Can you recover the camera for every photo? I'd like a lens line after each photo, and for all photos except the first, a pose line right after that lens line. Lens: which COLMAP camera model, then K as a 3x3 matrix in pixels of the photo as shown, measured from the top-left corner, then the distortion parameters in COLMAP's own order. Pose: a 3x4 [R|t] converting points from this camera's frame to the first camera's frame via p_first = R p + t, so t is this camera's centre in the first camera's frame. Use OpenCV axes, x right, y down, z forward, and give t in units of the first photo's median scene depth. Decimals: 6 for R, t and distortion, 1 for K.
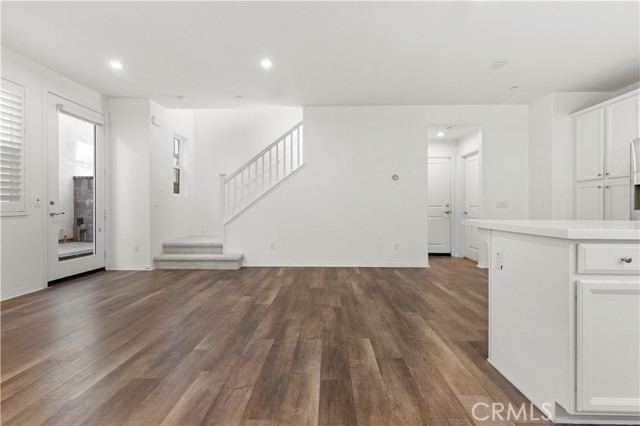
lens RADIAL K [[287.9, 0, 316.6], [0, 287.9, 207.8], [0, 0, 1]] dist [0.003229, -0.000367]
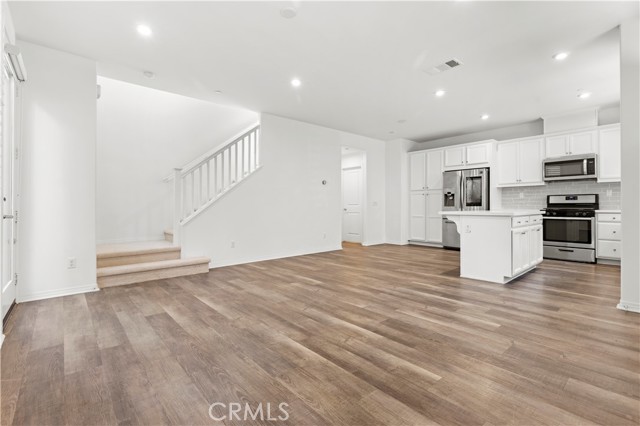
lens RADIAL K [[297.1, 0, 320.5], [0, 297.1, 205.3], [0, 0, 1]] dist [0.006083, 0.001294]
pose [[0.729178, -0.002094, 0.684321, -1.074773], [0.005229, 0.999983, -0.002512, 0.000849], [-0.684304, 0.005410, 0.729176, 0.062017]]
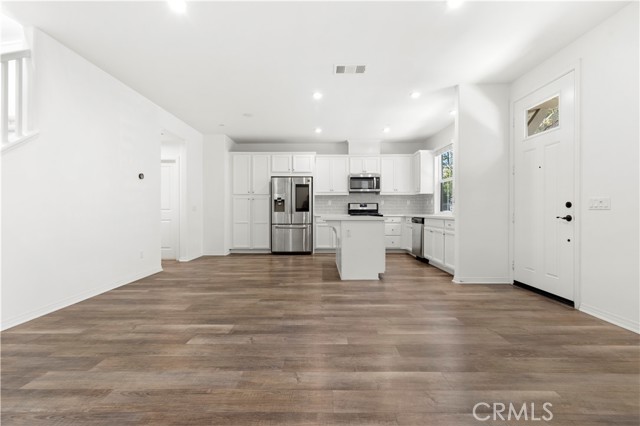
lens RADIAL K [[287.9, 0, 321.1], [0, 287.9, 213.6], [0, 0, 1]] dist [0.003229, -0.000367]
pose [[-0.027478, -0.010393, 0.999568, -1.026956], [0.001107, 0.999945, 0.010427, -0.000775], [-0.999622, 0.001393, -0.027465, 0.781546]]
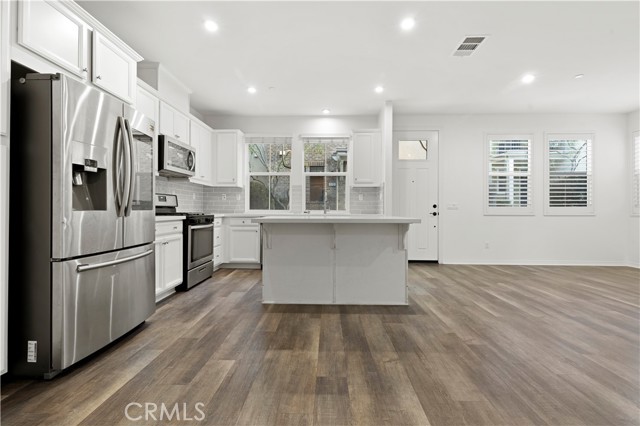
lens RADIAL K [[287.9, 0, 319.5], [0, 287.9, 208.1], [0, 0, 1]] dist [0.003229, -0.000367]
pose [[-0.999968, -0.005845, -0.005415, 0.702345], [-0.005818, 0.999970, -0.005130, 0.004972], [0.005445, -0.005098, -0.999972, 1.660154]]
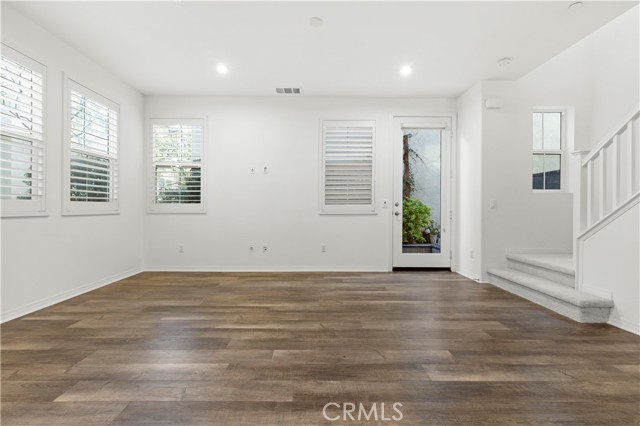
lens RADIAL K [[287.9, 0, 318.7], [0, 287.9, 211.7], [0, 0, 1]] dist [0.003229, -0.000367]
pose [[0.043399, 0.009119, -0.999016, 0.391532], [-0.005414, 0.999946, 0.008893, 0.004287], [0.999043, 0.005022, 0.043446, 0.767638]]
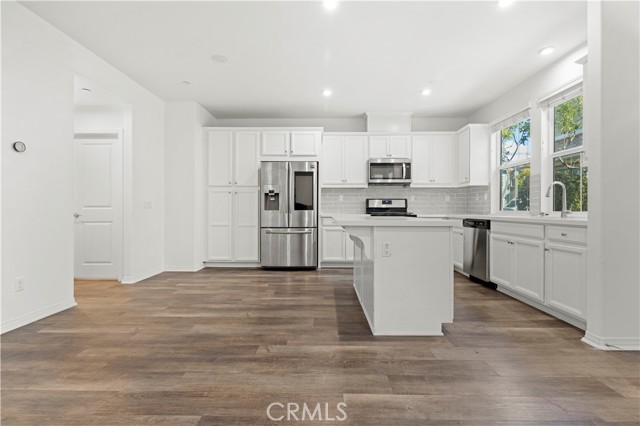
lens RADIAL K [[287.9, 0, 321.4], [0, 287.9, 212.2], [0, 0, 1]] dist [0.003229, -0.000367]
pose [[-0.018050, -0.011249, 0.999774, -0.387778], [-0.001319, 0.999936, 0.011227, 0.000550], [-0.999836, -0.001116, -0.018063, 0.797775]]
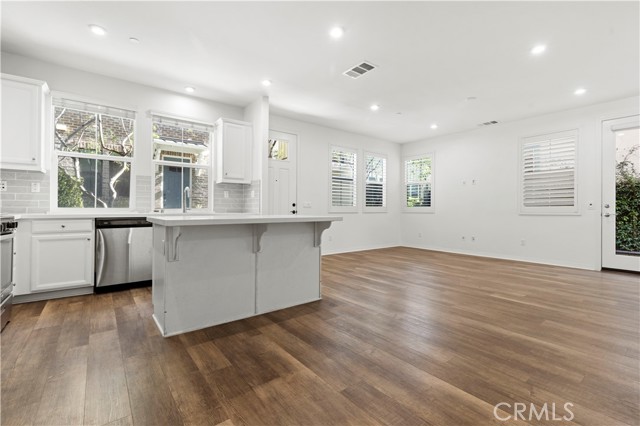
lens RADIAL K [[287.9, 0, 321.9], [0, 287.9, 207.2], [0, 0, 1]] dist [0.003229, -0.000367]
pose [[-0.764520, -0.010804, -0.644509, 1.070911], [-0.007640, 0.999941, -0.007699, 0.007708], [0.644555, -0.000962, -0.764558, 1.459215]]
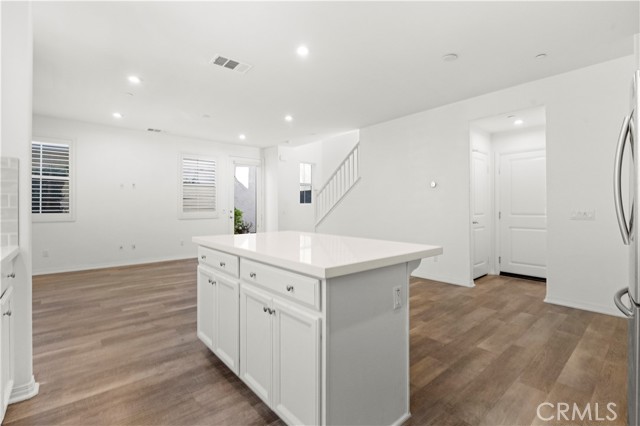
lens RADIAL K [[287.9, 0, 318.5], [0, 287.9, 210.1], [0, 0, 1]] dist [0.003229, -0.000367]
pose [[0.674951, 0.004186, -0.737851, 1.181207], [0.000559, 0.999981, 0.006184, -0.047979], [0.737862, -0.004587, 0.674936, 0.141406]]
